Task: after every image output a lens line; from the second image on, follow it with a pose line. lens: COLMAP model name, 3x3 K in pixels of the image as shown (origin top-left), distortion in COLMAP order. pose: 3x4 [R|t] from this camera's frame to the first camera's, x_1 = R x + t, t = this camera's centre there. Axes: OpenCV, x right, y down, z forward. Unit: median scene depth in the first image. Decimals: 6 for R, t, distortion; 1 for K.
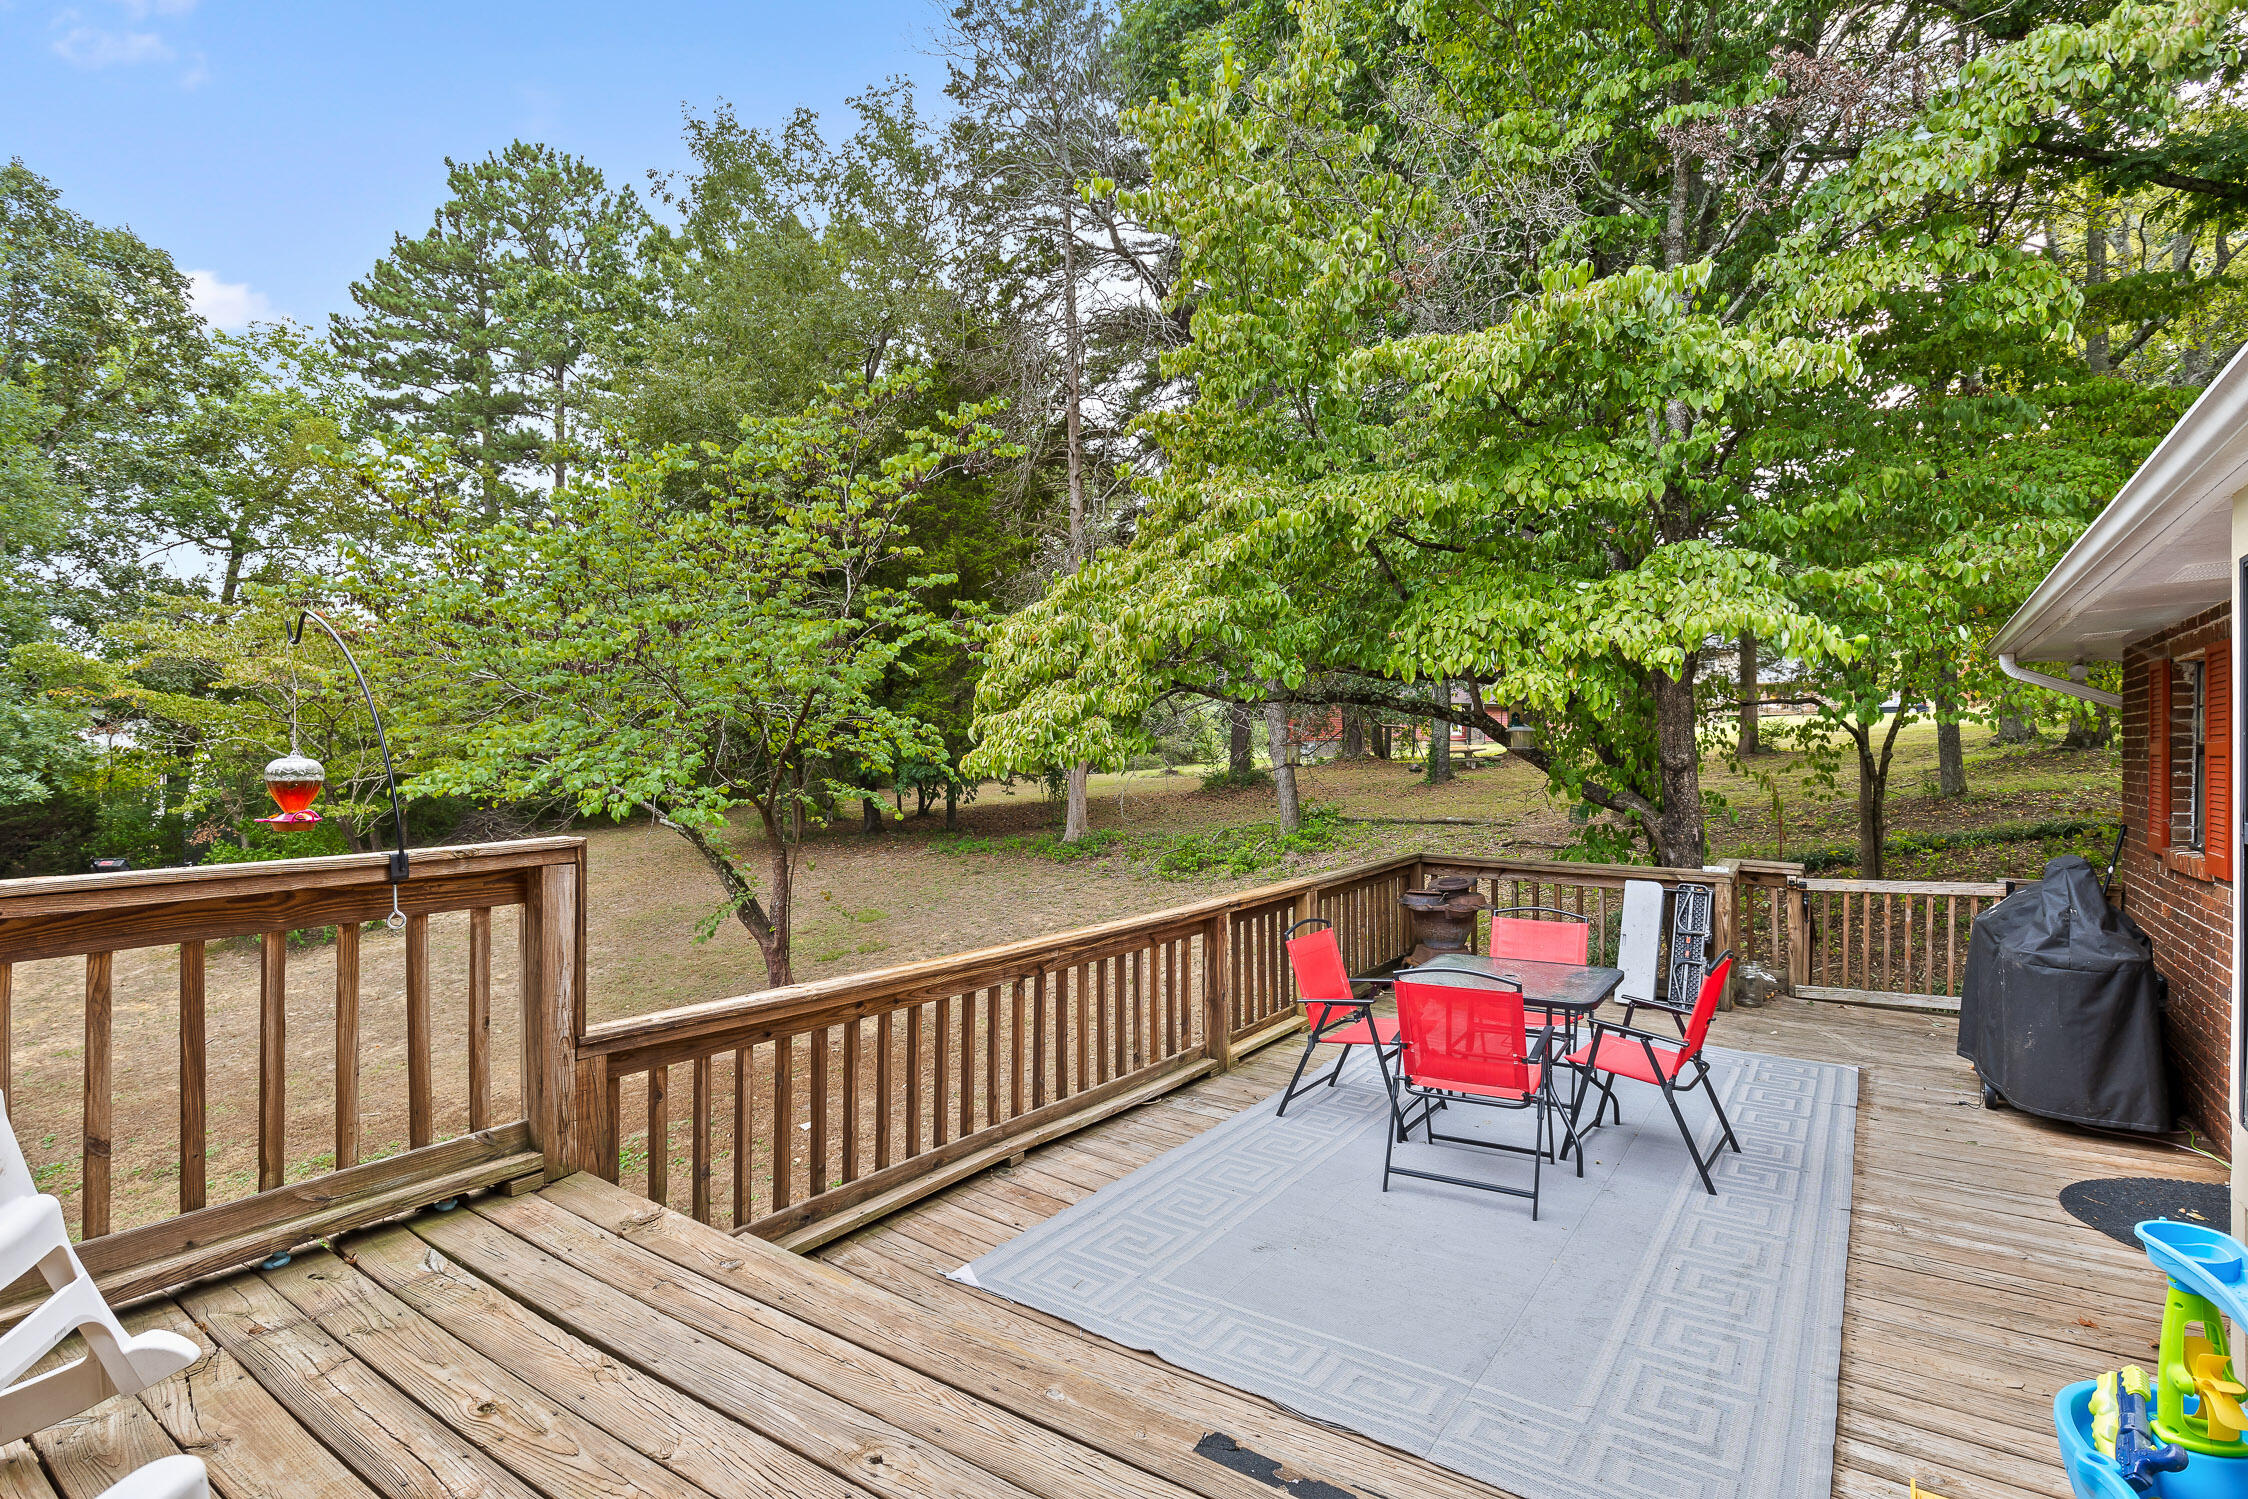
lens RADIAL K [[1073.9, 0, 1128.5], [0, 1073.9, 743.1], [0, 0, 1]] dist [-0.003029, -0.000554]
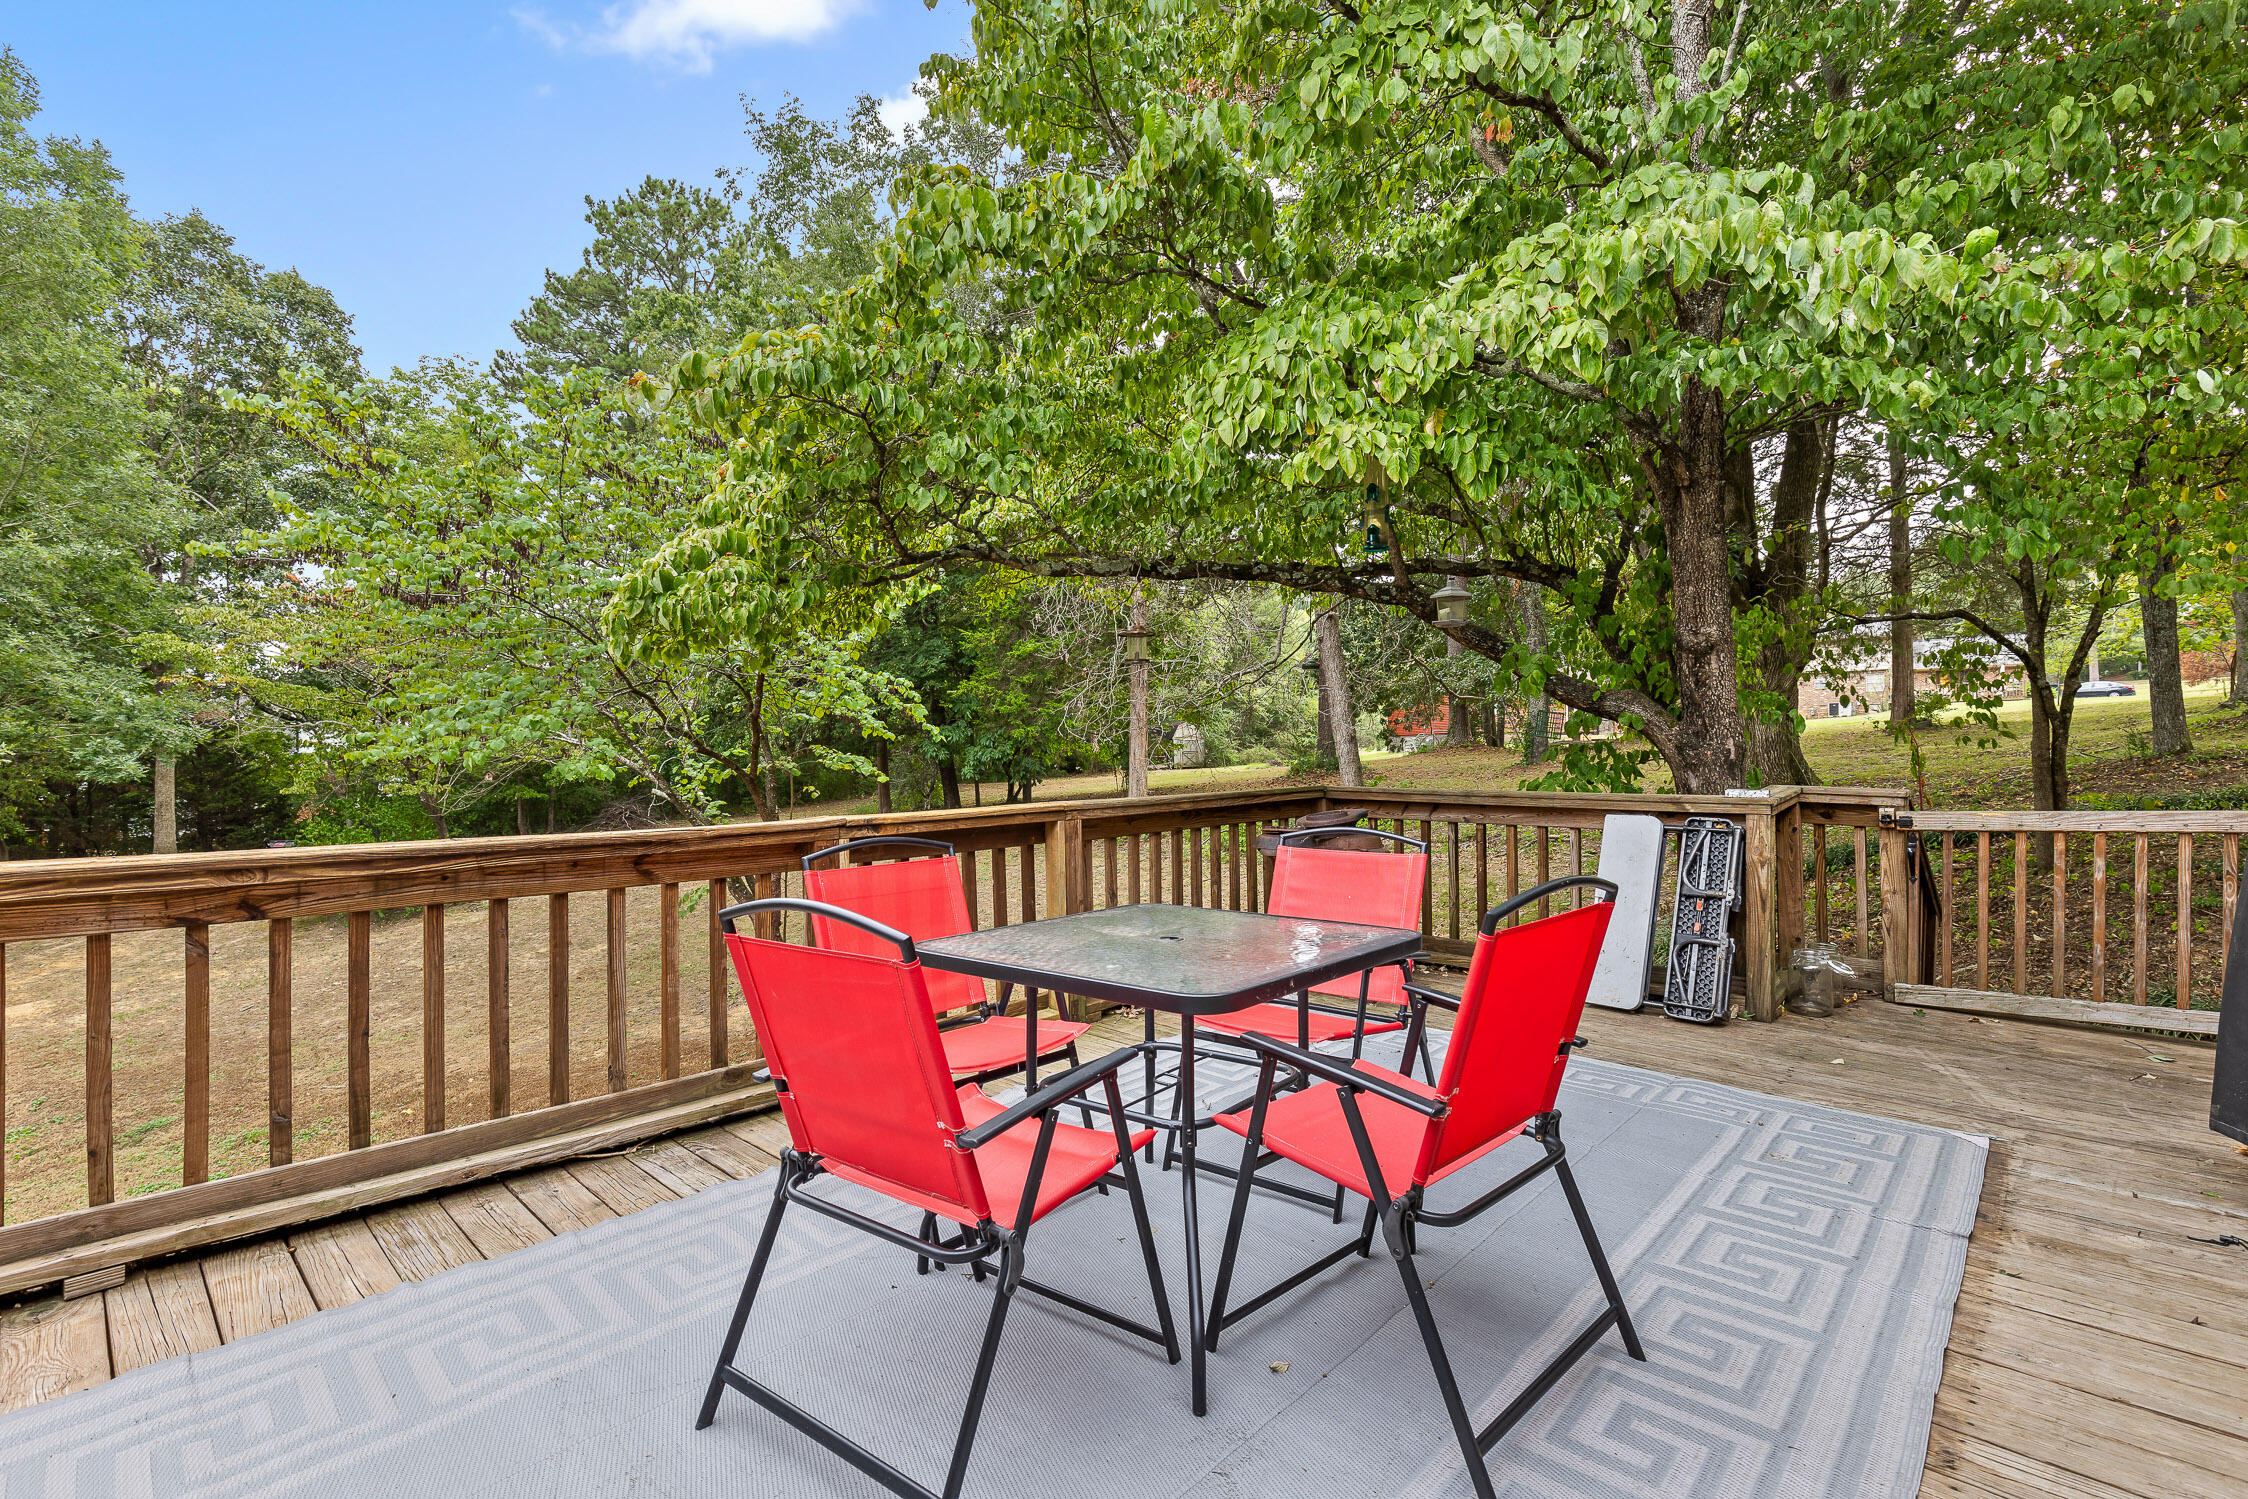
lens RADIAL K [[1017.8, 0, 1124.0], [0, 1017.8, 749.5], [0, 0, 1]] dist [0.004768, 0.000710]
pose [[0.990470, -0.007924, -0.137504, 0.248280], [0.008425, 0.999960, 0.003058, 0.080326], [0.137474, -0.004188, 0.990496, 0.334782]]
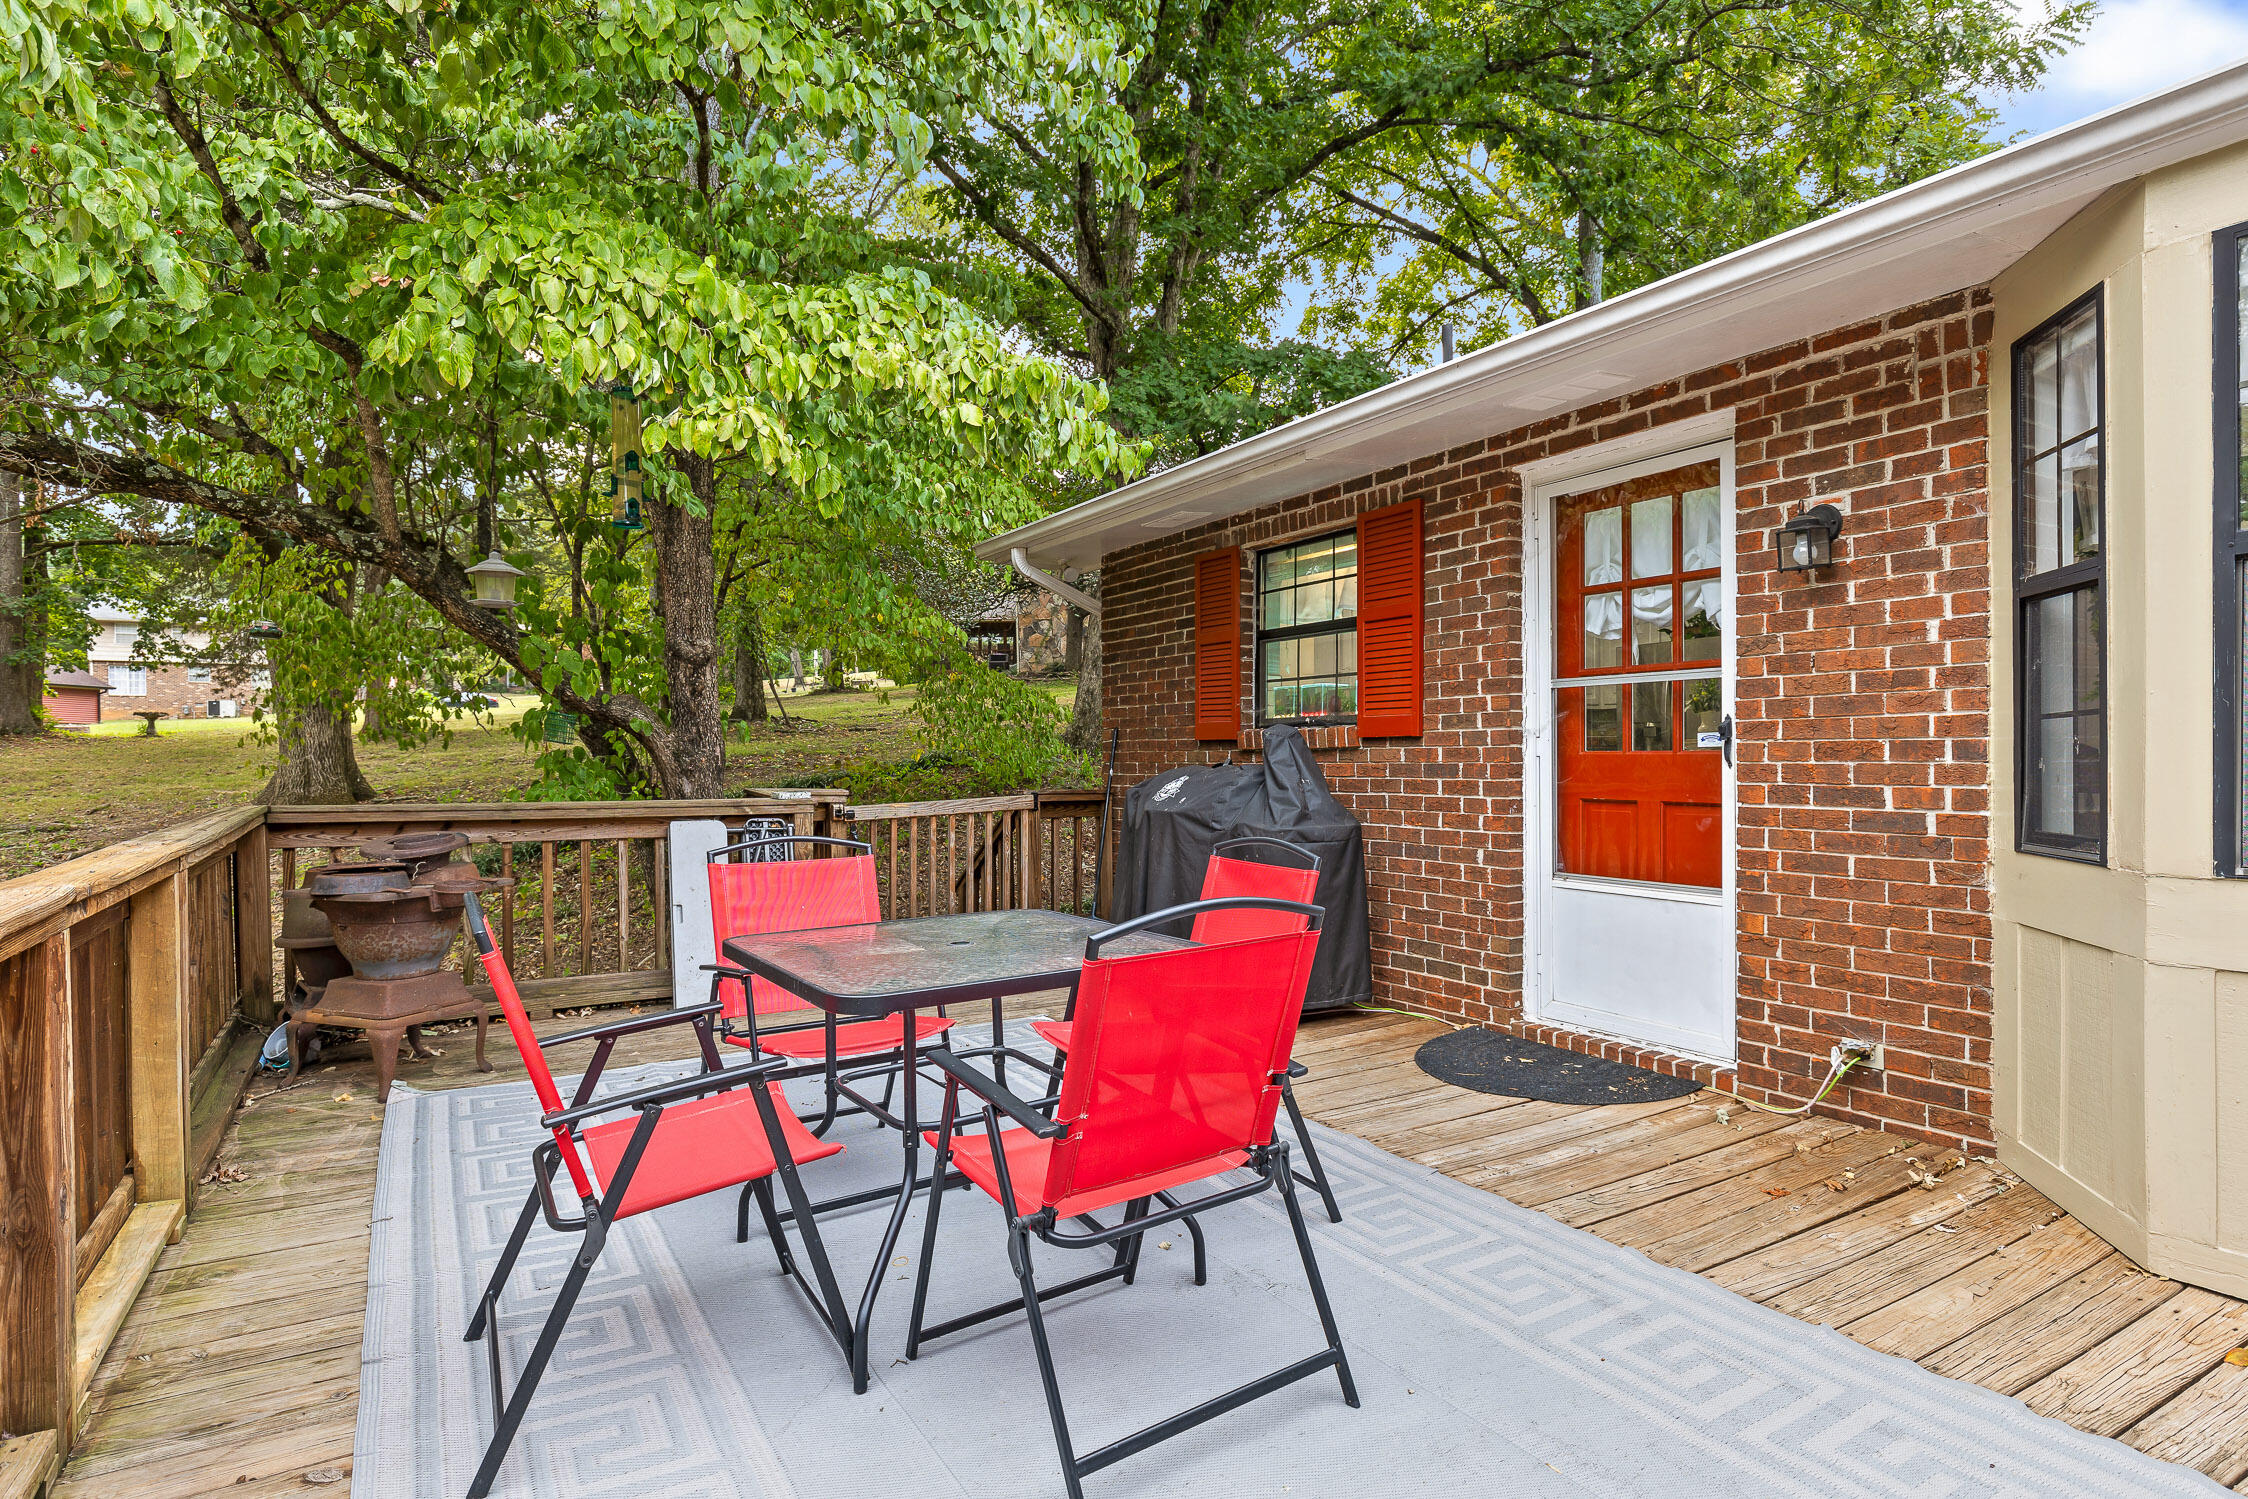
lens RADIAL K [[1188.7, 0, 1124.0], [0, 1188.7, 749.5], [0, 0, 1]] dist [0.000979, 0.000093]
pose [[0.412225, 0.002289, 0.911079, -0.066998], [-0.004258, 0.999991, -0.000586, 0.080155], [-0.911072, -0.003637, 0.412231, 0.440006]]
